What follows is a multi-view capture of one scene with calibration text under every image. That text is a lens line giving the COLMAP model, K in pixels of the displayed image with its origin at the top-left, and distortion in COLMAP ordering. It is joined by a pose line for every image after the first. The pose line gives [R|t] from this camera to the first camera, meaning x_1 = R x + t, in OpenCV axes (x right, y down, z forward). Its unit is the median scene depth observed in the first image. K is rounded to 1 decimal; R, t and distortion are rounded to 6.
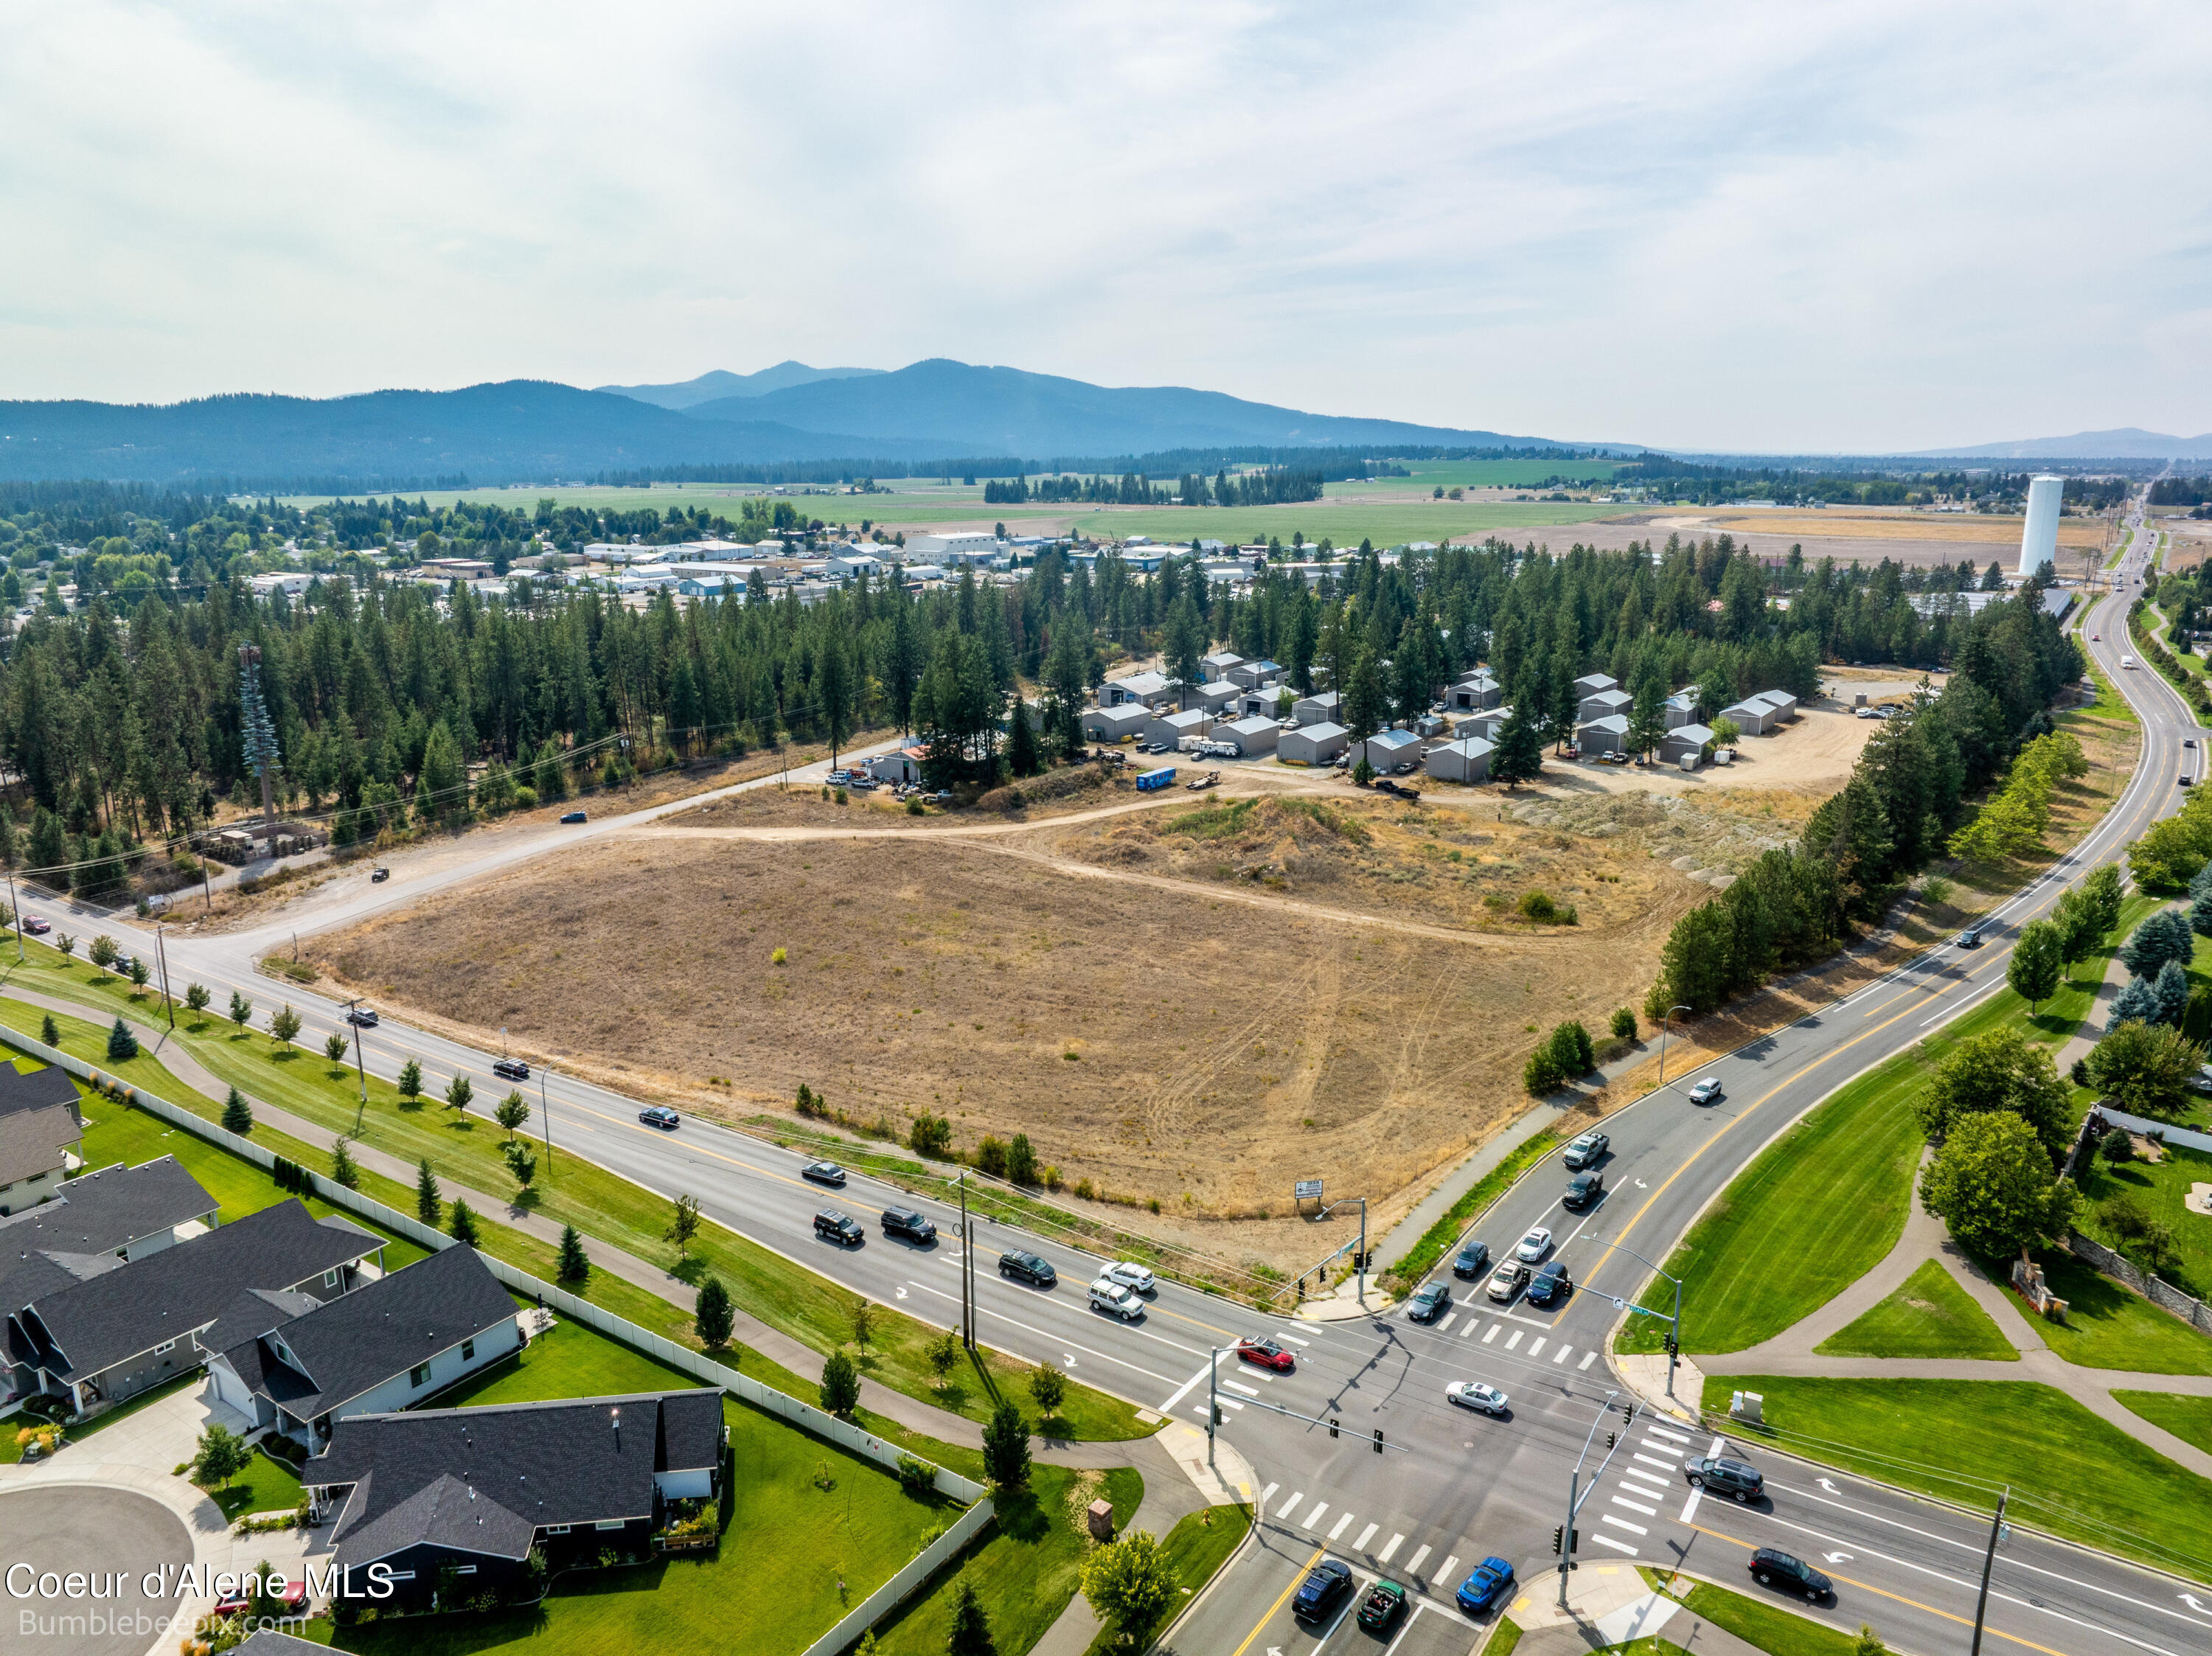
lens RADIAL K [[1562.9, 0, 1101.2], [0, 1562.9, 873.6], [0, 0, 1]] dist [-0.035018, -0.007456]
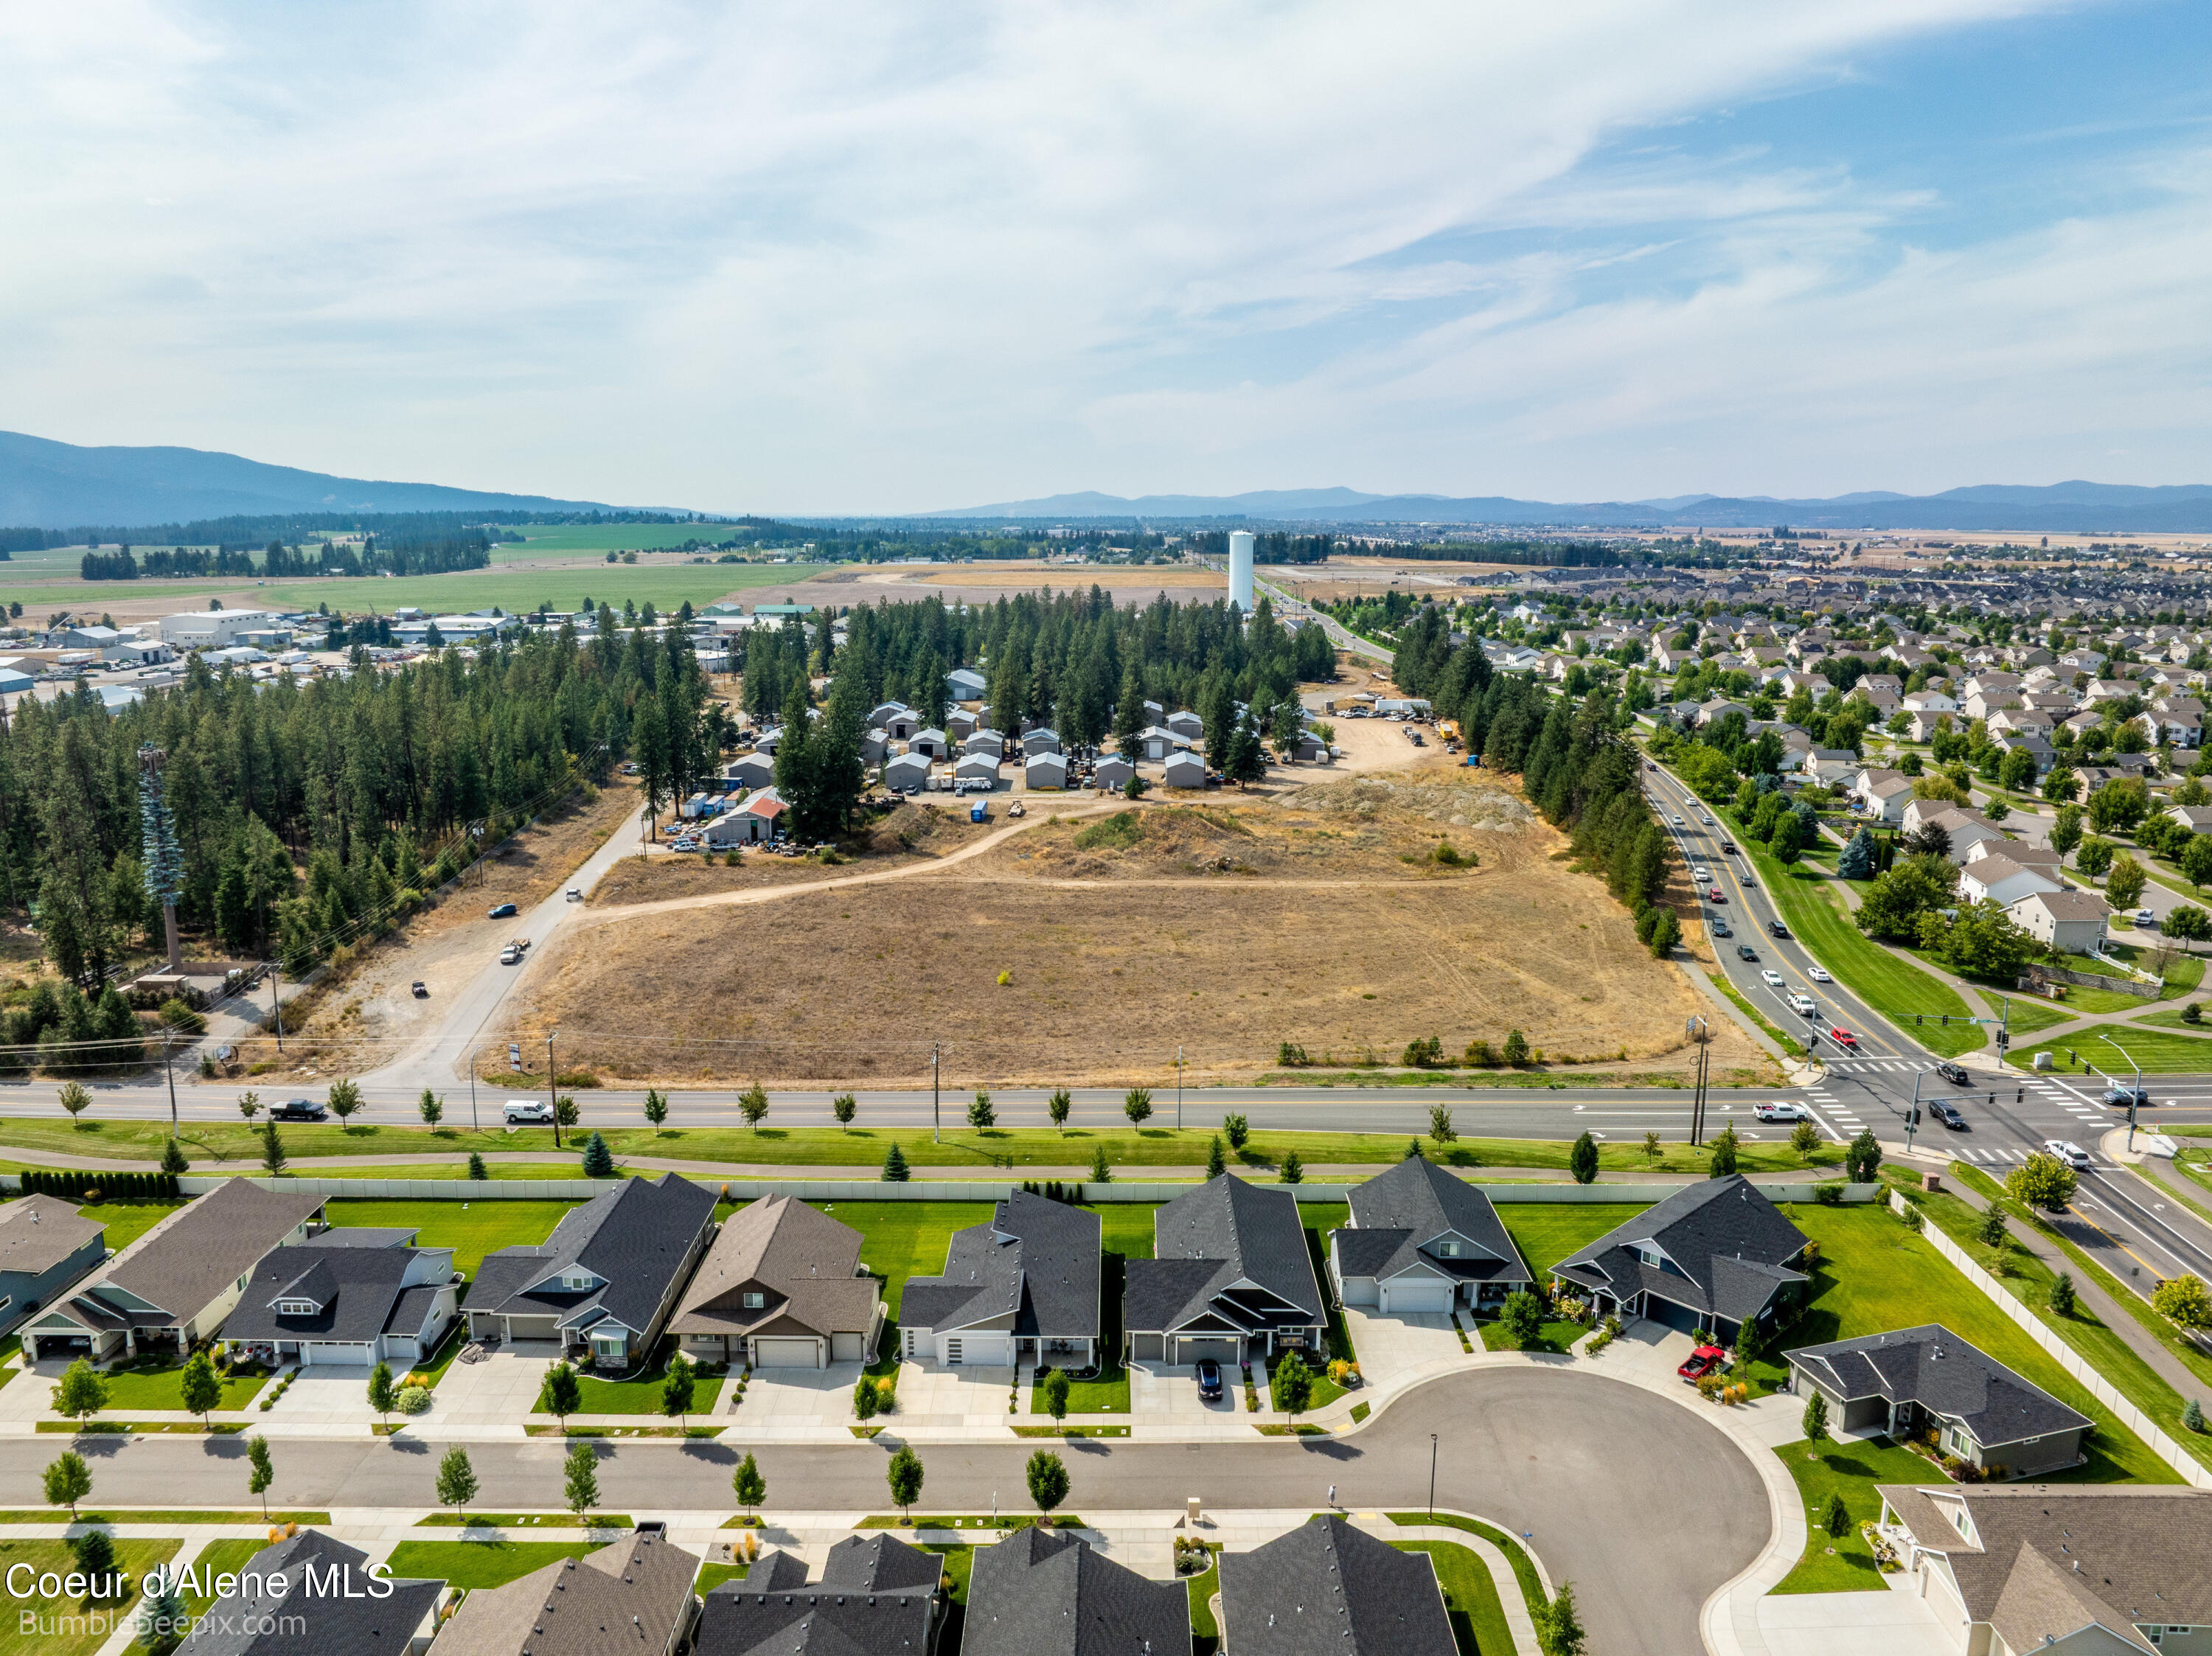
lens RADIAL K [[1566.4, 0, 1106.0], [0, 1566.4, 828.0], [0, 0, 1]] dist [-0.029590, -0.000093]
pose [[0.830303, -0.108454, 0.546657, -0.673890], [0.145130, 0.989117, -0.024199, -0.012988], [-0.538083, 0.099429, 0.837007, 0.040435]]
